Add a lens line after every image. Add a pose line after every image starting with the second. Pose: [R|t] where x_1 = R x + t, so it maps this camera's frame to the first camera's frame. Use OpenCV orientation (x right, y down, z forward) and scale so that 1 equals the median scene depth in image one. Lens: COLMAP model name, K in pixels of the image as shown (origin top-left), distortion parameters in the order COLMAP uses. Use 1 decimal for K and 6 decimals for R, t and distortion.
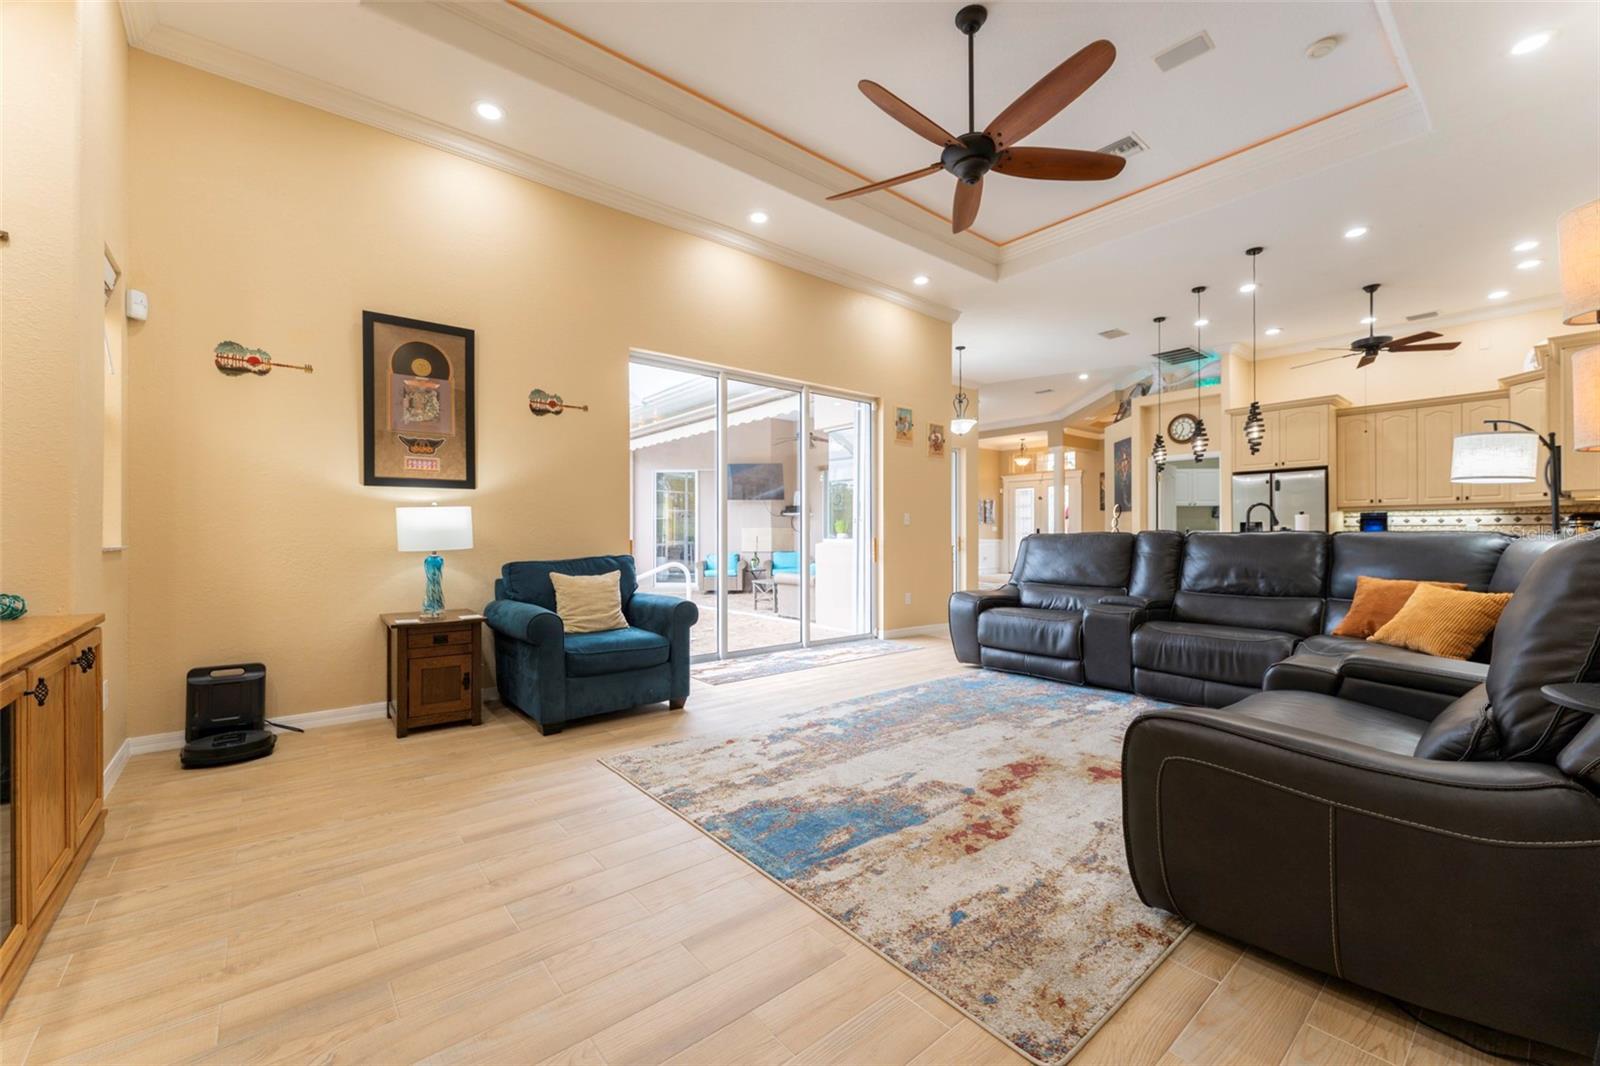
lens RADIAL K [[638.4, 0, 792.1], [0, 638.4, 534.6], [0, 0, 1]] dist [-0.009087, 0.000477]
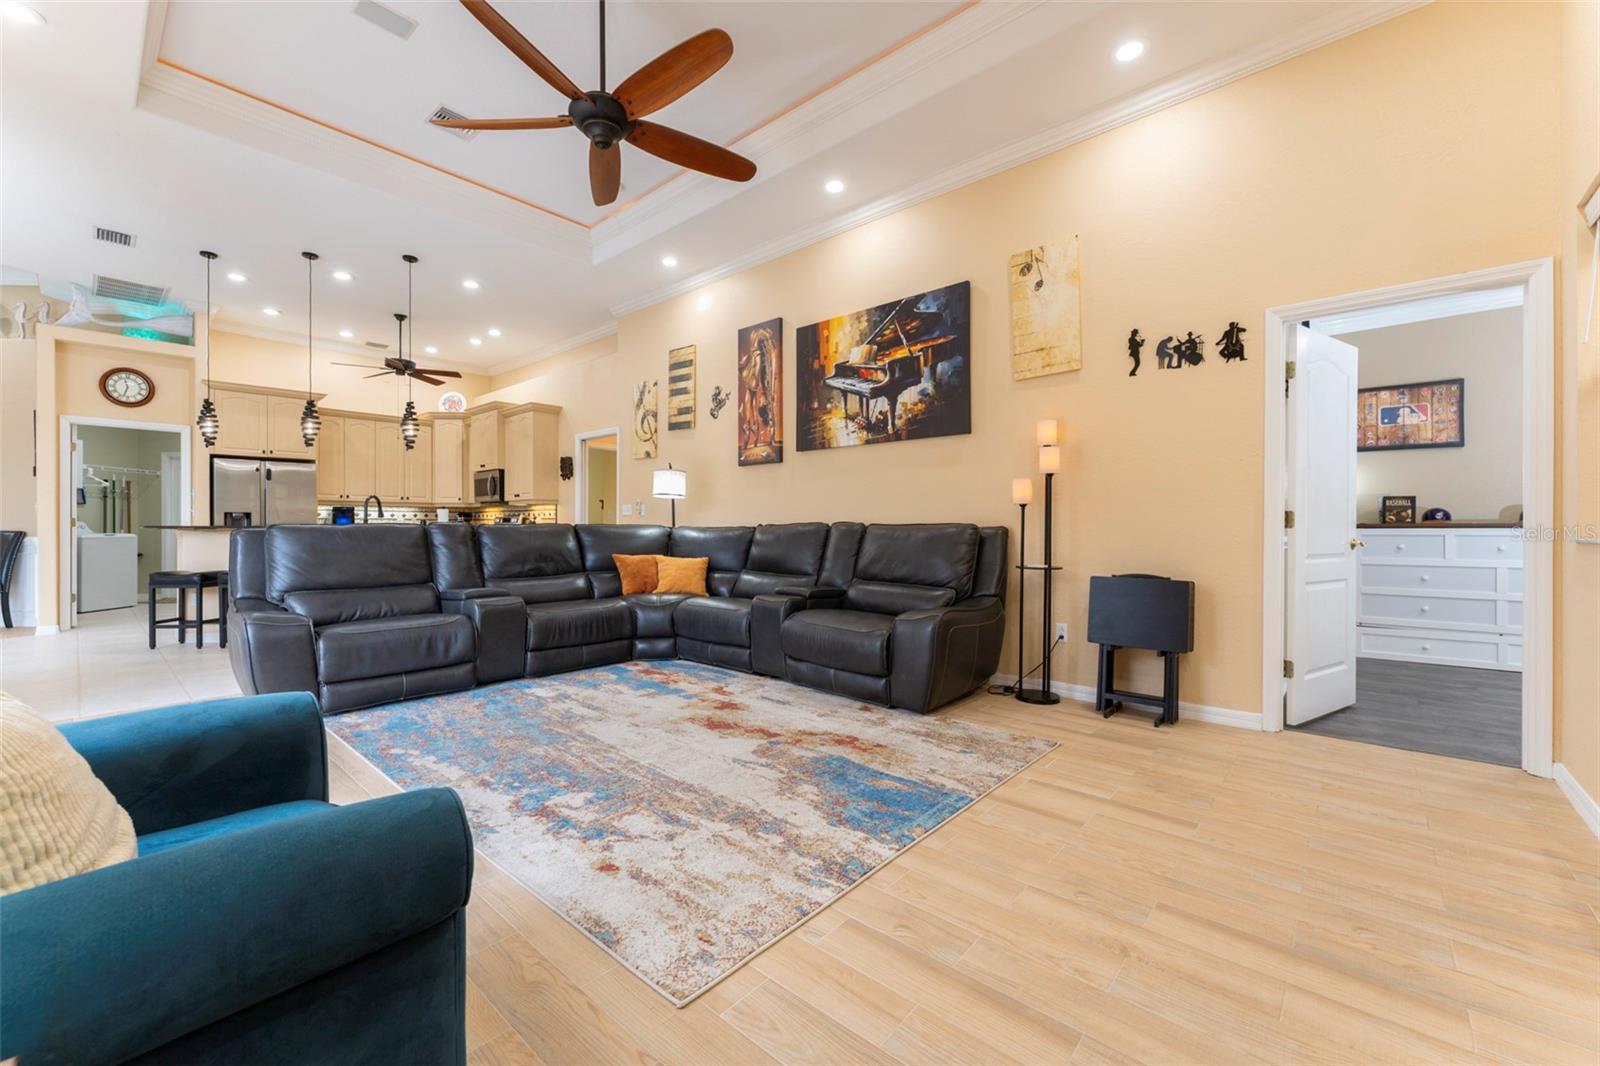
lens RADIAL K [[640.7, 0, 786.9], [0, 640.7, 528.7], [0, 0, 1]] dist [-0.002257, -0.000309]
pose [[-0.151682, -0.001143, 0.988429, -0.677741], [-0.000987, 0.999999, 0.001005, 0.003313], [-0.988429, -0.000823, -0.151683, 0.869935]]
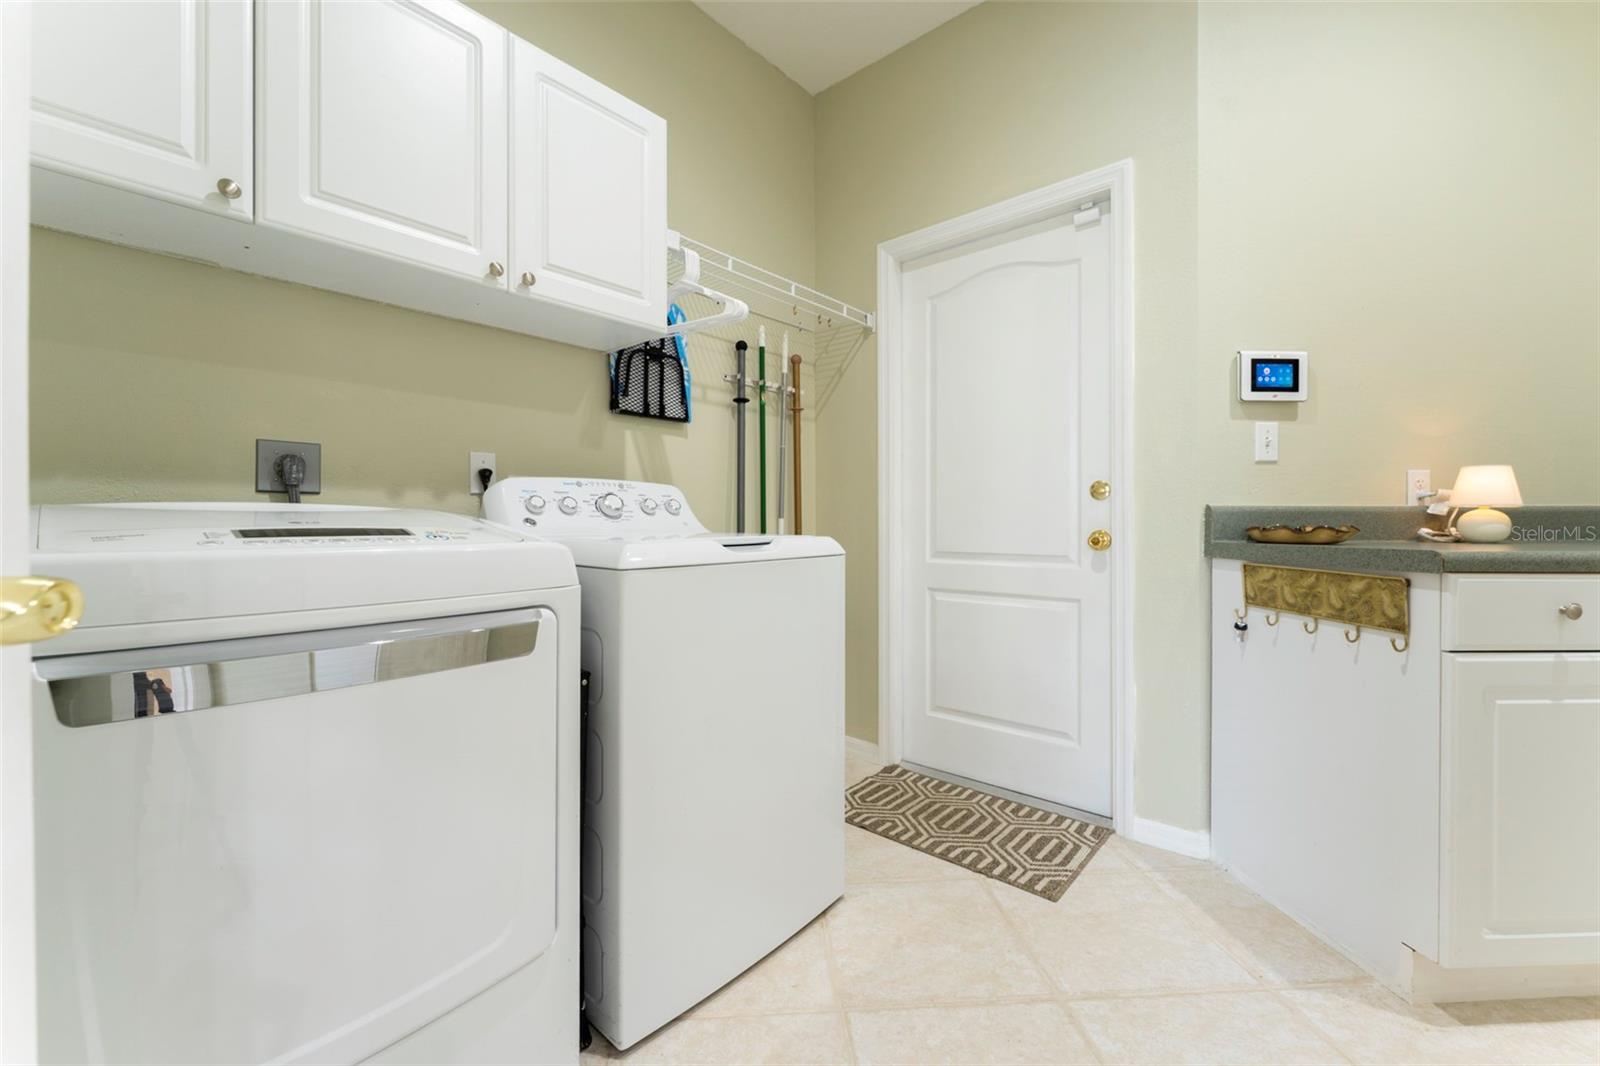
lens RADIAL K [[647.7, 0, 796.8], [0, 647.7, 523.4], [0, 0, 1]] dist [-0.000622, -0.000025]
pose [[0.566576, -0.001884, 0.824007, 1.732199], [0.002122, 0.999997, 0.000828, 0.017892], [-0.824007, 0.001280, 0.566578, 2.740893]]
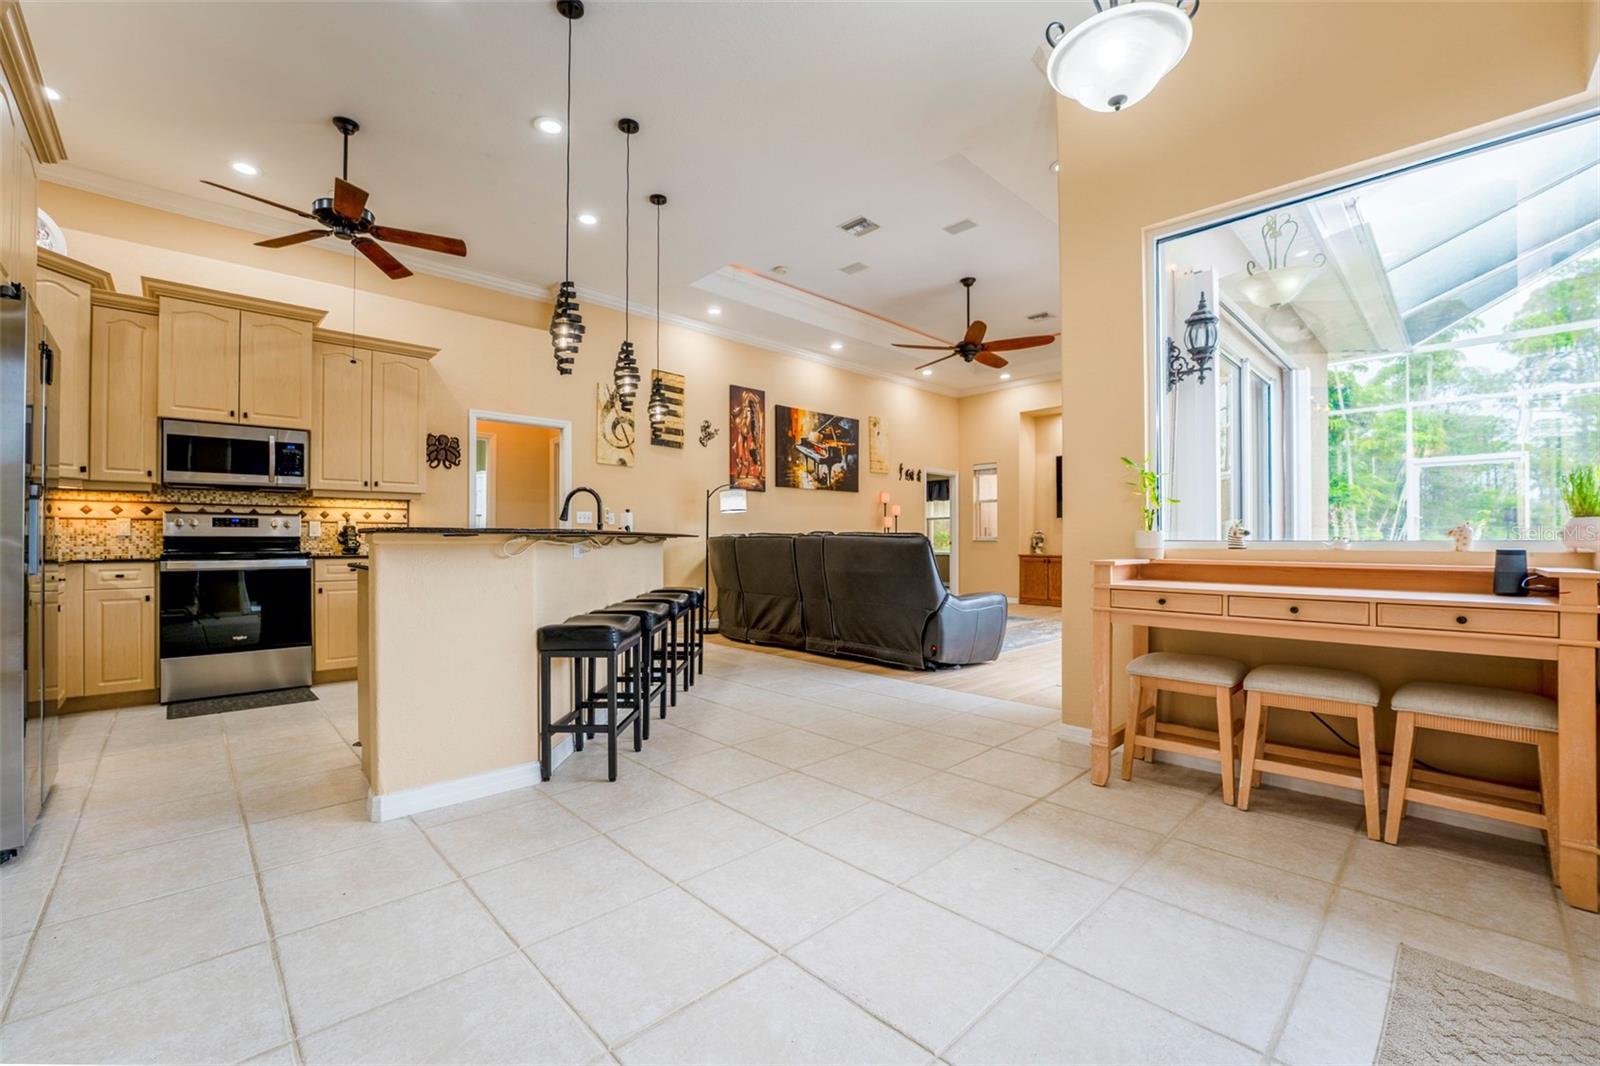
lens RADIAL K [[662.0, 0, 793.7], [0, 662.0, 535.9], [0, 0, 1]] dist [-0.028042, -0.000406]
pose [[-0.997001, 0.003313, -0.077322, 0.990780], [0.003898, 0.999965, -0.007414, 0.014608], [0.077294, -0.007694, -0.996979, 3.019946]]
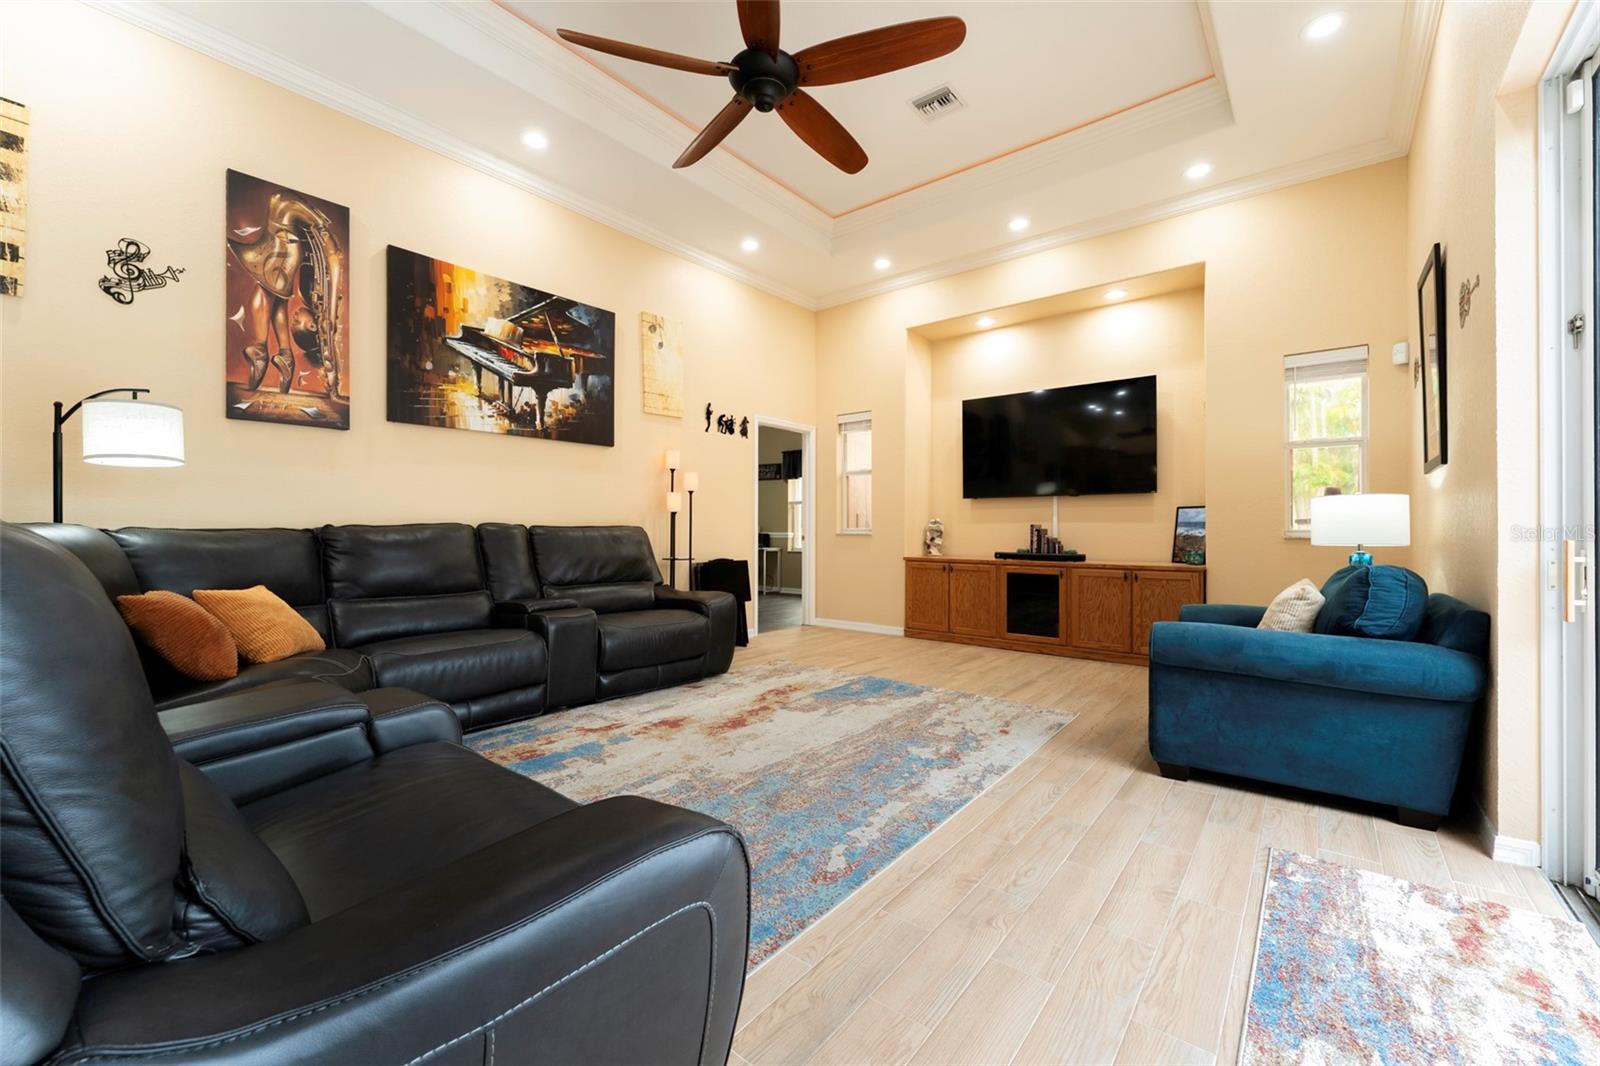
lens RADIAL K [[647.7, 0, 796.8], [0, 647.7, 523.4], [0, 0, 1]] dist [-0.000622, -0.000025]
pose [[-0.978111, -0.000332, -0.208084, 0.414154], [0.001719, 0.999952, -0.009676, 0.002955], [0.208077, -0.009822, -0.978063, 1.827282]]
